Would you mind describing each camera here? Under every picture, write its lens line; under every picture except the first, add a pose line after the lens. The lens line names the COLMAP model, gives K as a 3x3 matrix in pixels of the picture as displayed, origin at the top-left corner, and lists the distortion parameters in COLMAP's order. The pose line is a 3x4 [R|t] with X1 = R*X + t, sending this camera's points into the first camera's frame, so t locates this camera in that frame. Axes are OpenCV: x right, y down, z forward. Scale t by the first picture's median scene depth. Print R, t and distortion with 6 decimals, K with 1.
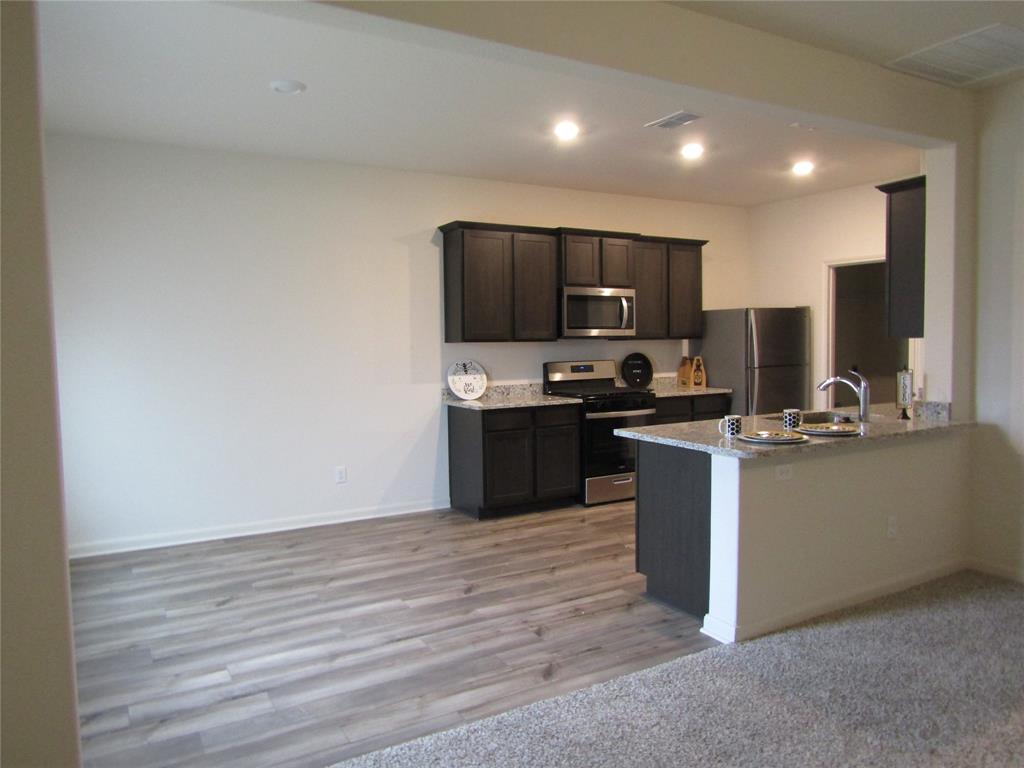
lens RADIAL K [[712.8, 0, 512.0], [0, 712.8, 384.0], [0, 0, 1]] dist [-0.003116, 0.000158]
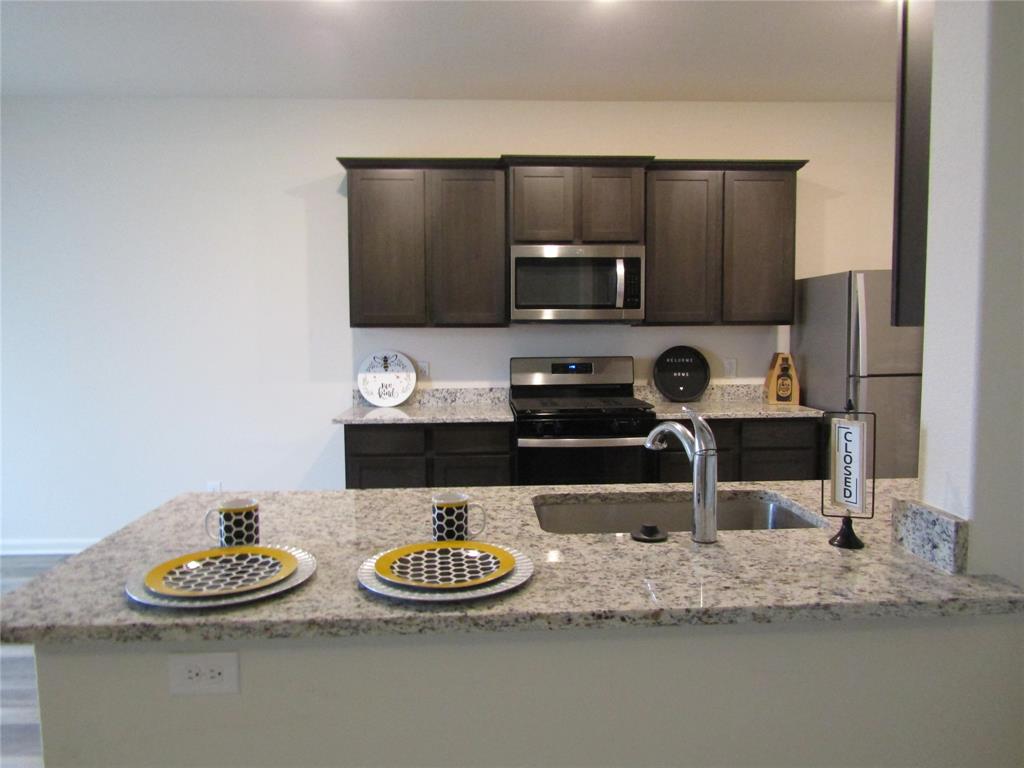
lens RADIAL K [[712.8, 0, 512.0], [0, 712.8, 384.0], [0, 0, 1]] dist [-0.003116, 0.000158]
pose [[0.890614, 0.043434, -0.452681, 0.375211], [-0.033407, 0.998988, 0.030124, -0.026617], [0.453531, -0.011706, 0.891164, 0.397430]]
